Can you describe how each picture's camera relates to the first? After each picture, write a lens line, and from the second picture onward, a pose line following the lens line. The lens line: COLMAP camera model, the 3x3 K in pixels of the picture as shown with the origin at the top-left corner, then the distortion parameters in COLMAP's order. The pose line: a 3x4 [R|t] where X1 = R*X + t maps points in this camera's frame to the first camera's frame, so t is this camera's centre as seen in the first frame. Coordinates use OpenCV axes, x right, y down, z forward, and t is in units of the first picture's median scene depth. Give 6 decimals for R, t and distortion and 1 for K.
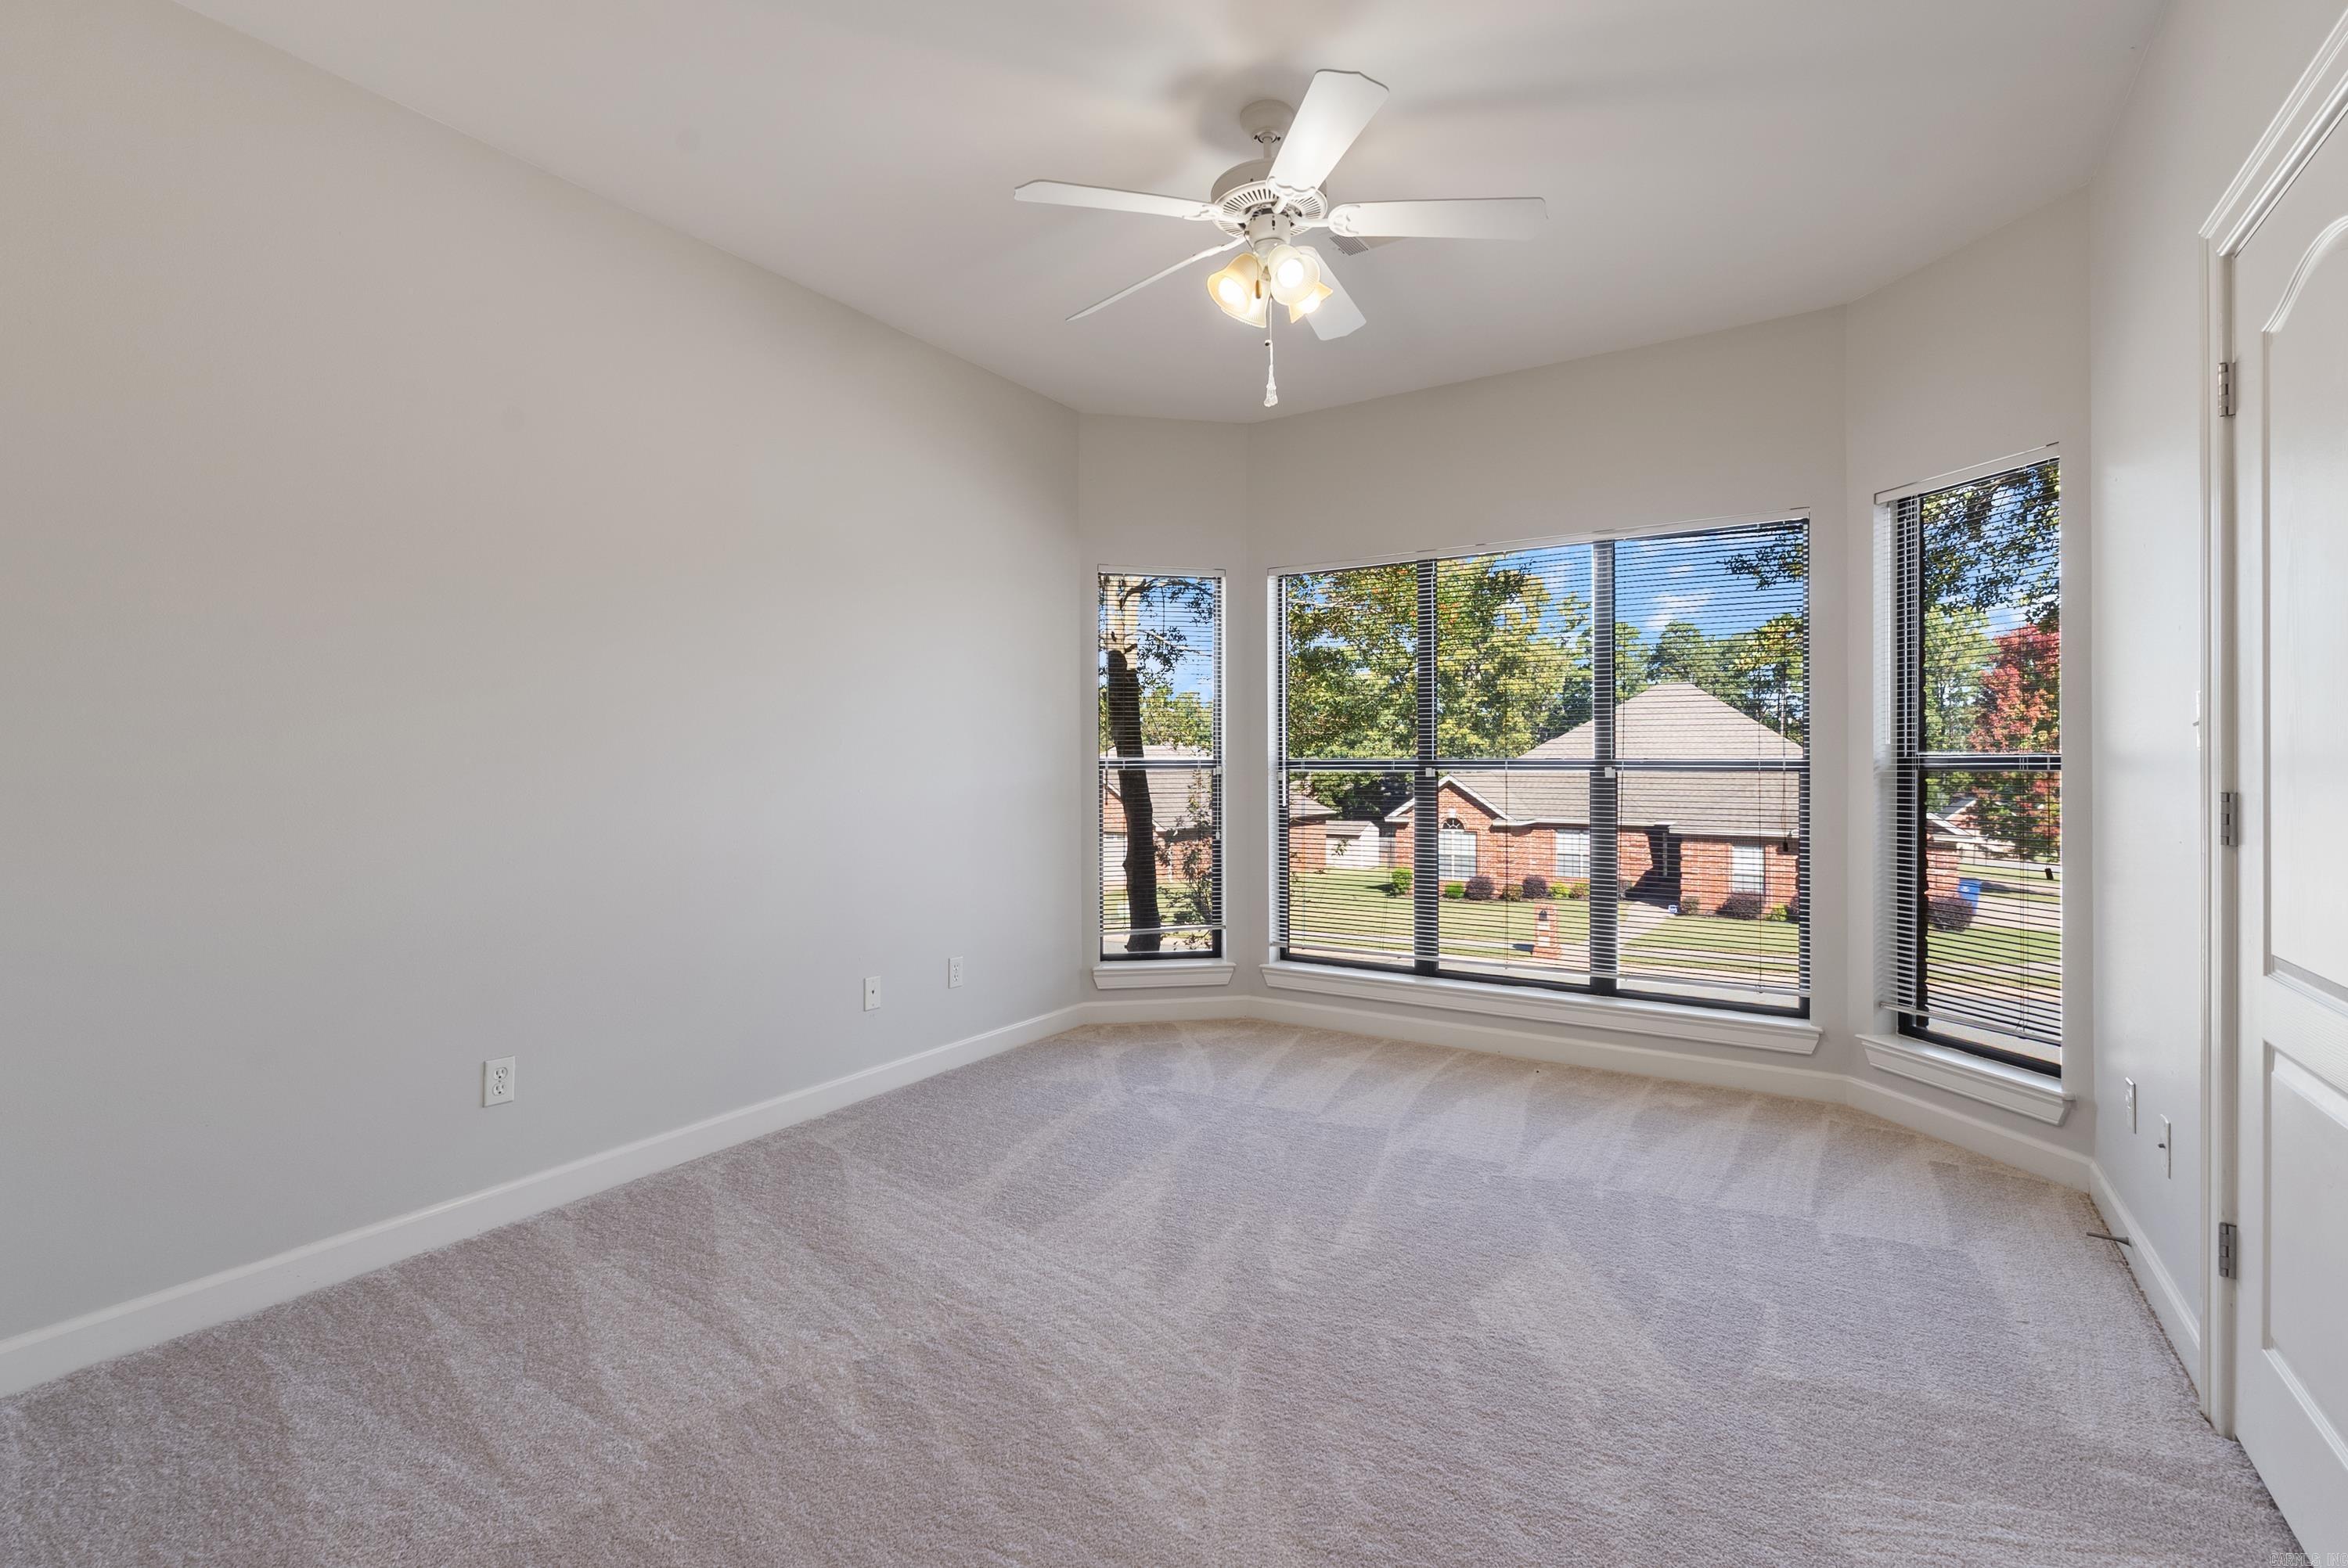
lens RADIAL K [[1039.6, 0, 1172.7], [0, 1039.6, 767.8], [0, 0, 1]] dist [-0.005946, 0.000374]
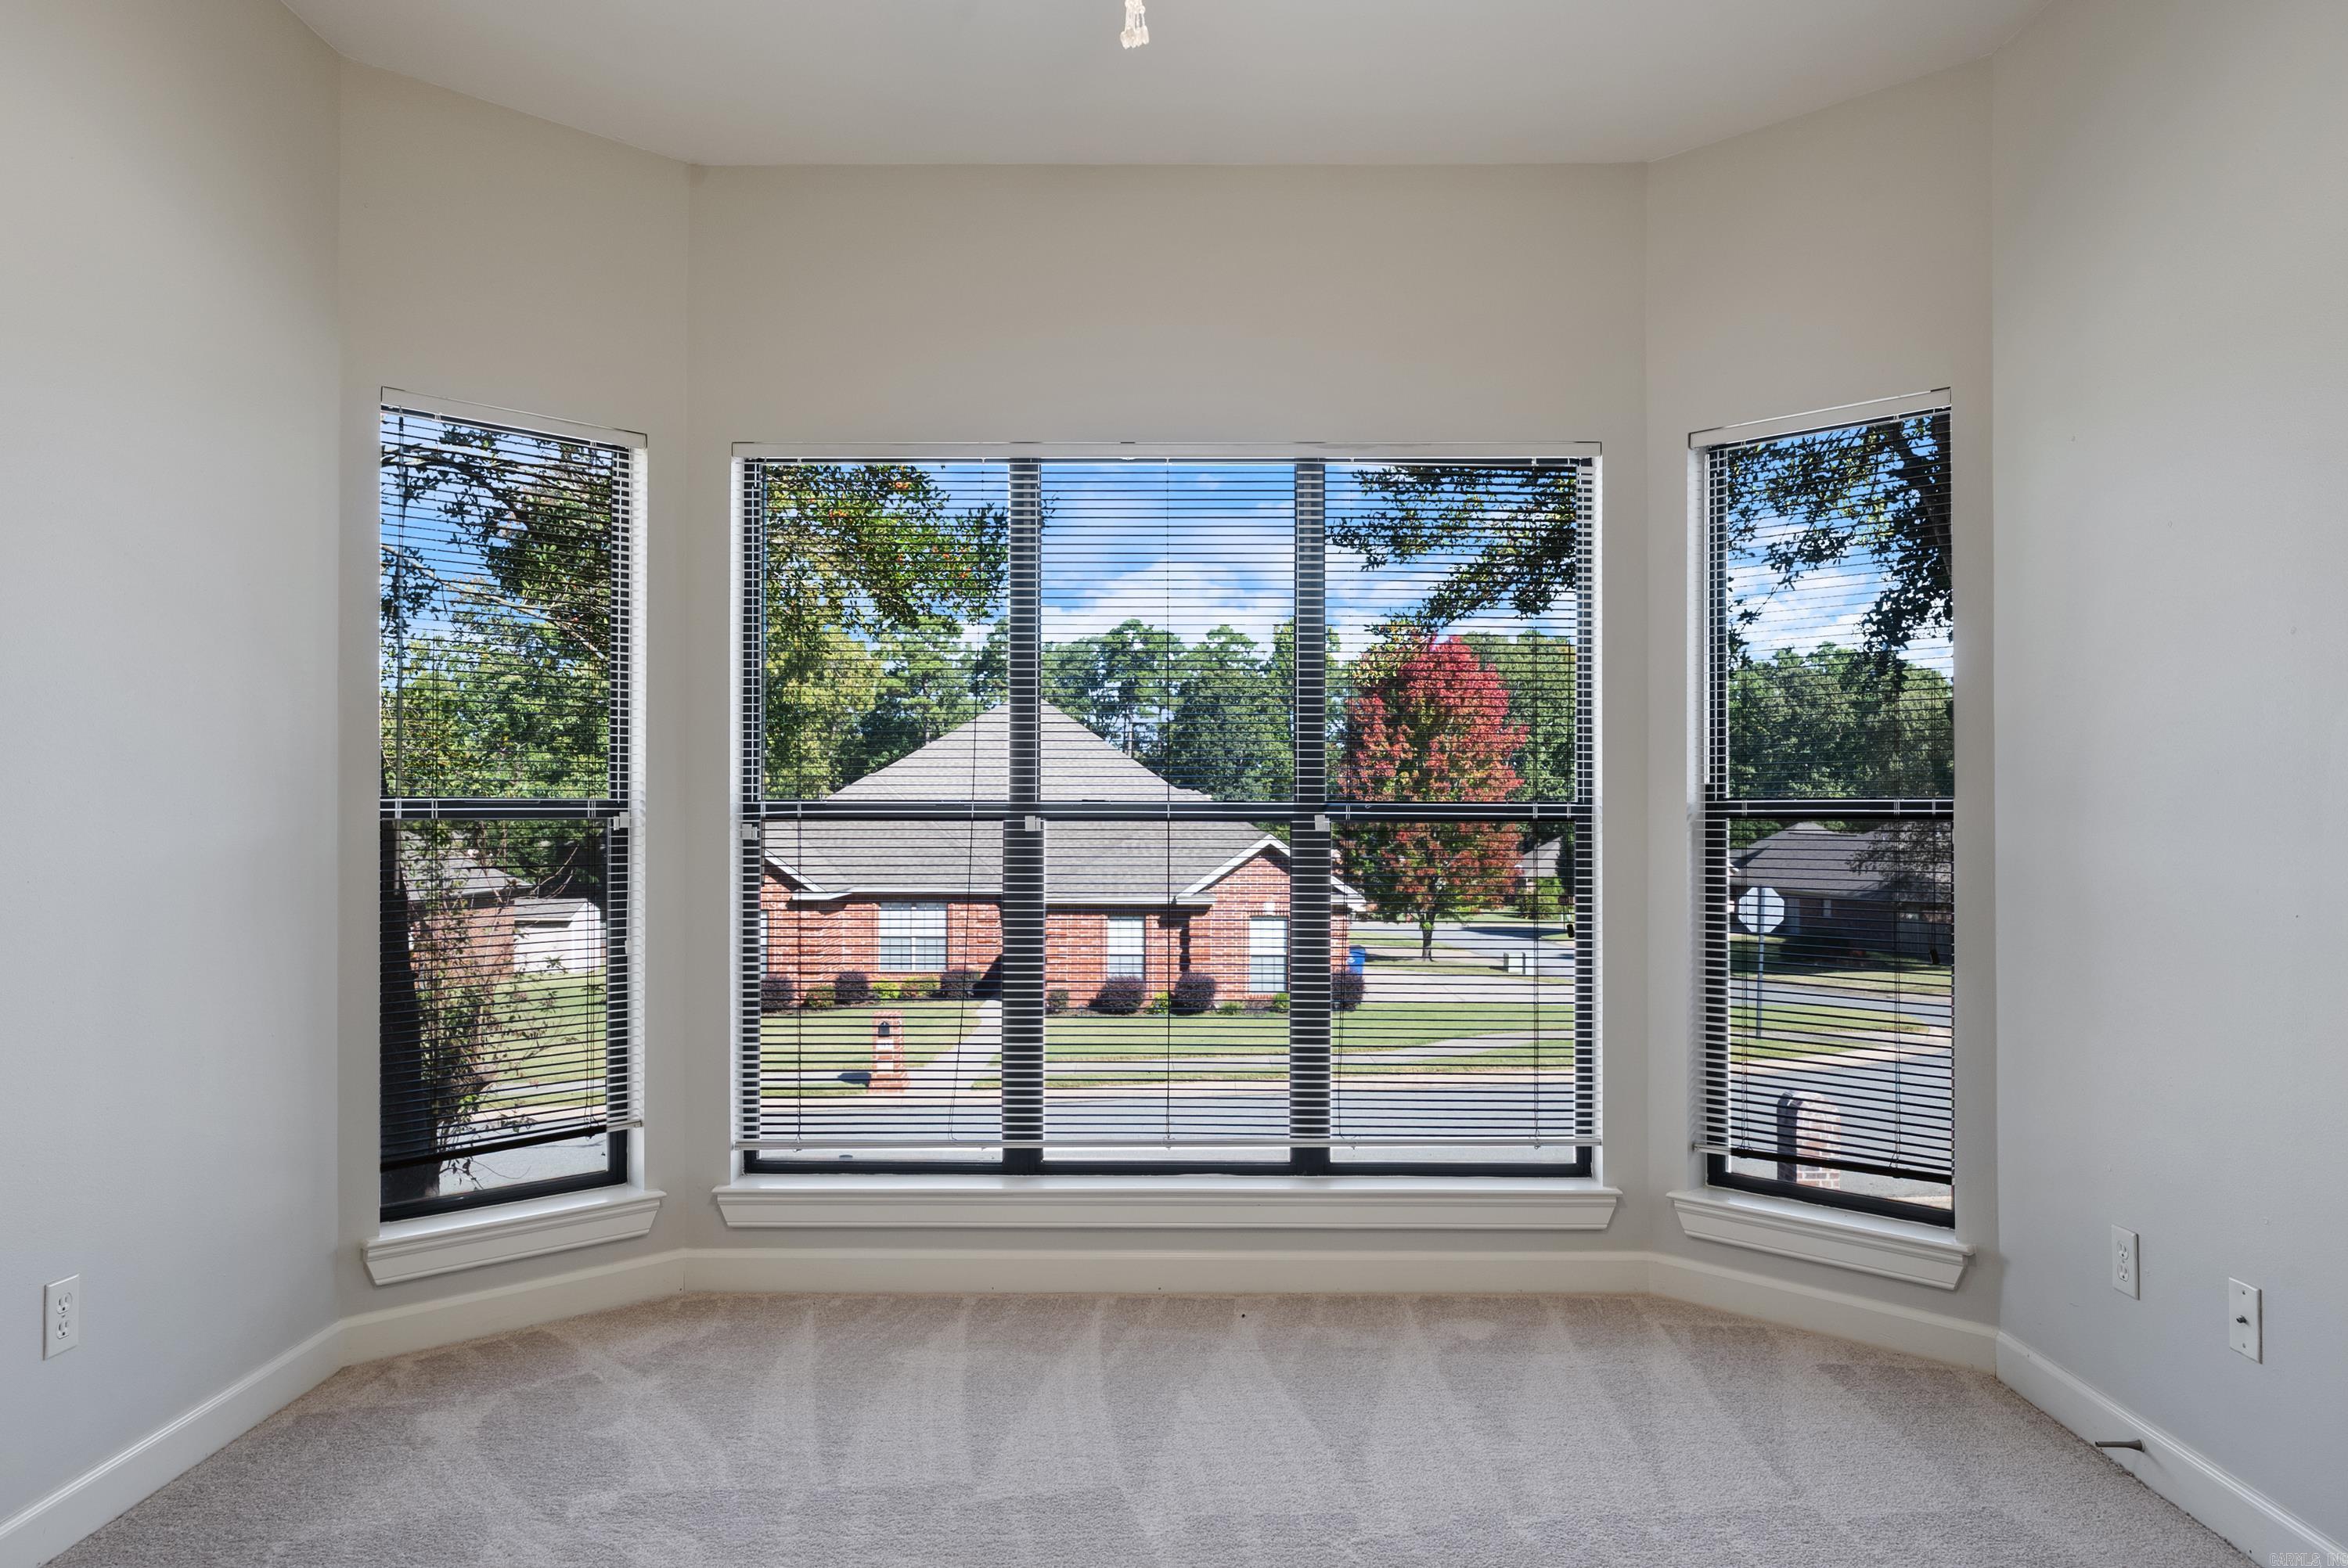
lens RADIAL K [[1535.8, 0, 1174.0], [0, 1535.8, 802.1], [0, 0, 1]] dist [-0.005909, 0.004913]
pose [[0.846304, 0.004300, 0.532683, -0.144796], [0.000009, 0.999967, -0.008088, -0.001066], [-0.532700, 0.006850, 0.846276, 0.228369]]
